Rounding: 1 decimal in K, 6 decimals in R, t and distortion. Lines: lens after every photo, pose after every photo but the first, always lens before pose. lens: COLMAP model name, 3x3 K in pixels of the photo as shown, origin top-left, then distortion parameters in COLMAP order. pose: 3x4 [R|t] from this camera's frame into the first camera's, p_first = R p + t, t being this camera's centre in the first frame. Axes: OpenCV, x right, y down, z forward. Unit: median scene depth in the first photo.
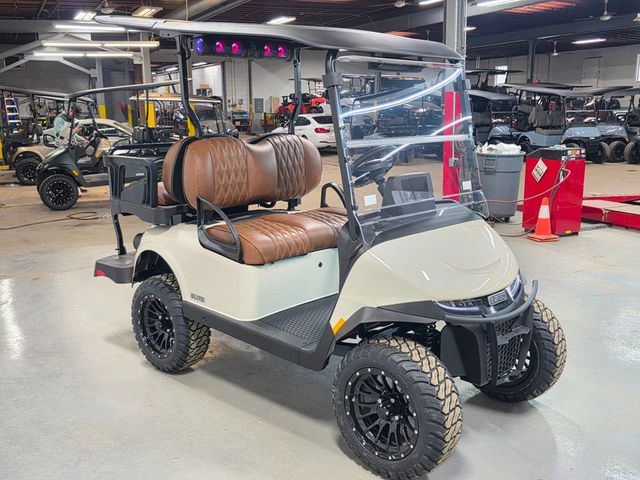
lens RADIAL K [[641.5, 0, 314.2], [0, 641.5, 243.1], [0, 0, 1]] dist [0.106525, -0.182707]
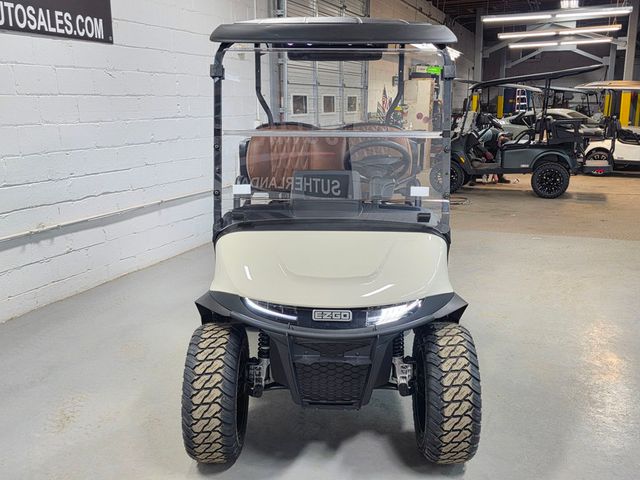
lens RADIAL K [[641.5, 0, 314.2], [0, 641.5, 243.1], [0, 0, 1]] dist [0.106525, -0.182707]
pose [[0.680483, 0.166858, -0.713514, 0.322555], [-0.155277, 0.984451, 0.082129, -0.030008], [0.716123, 0.054905, 0.695811, 0.131934]]
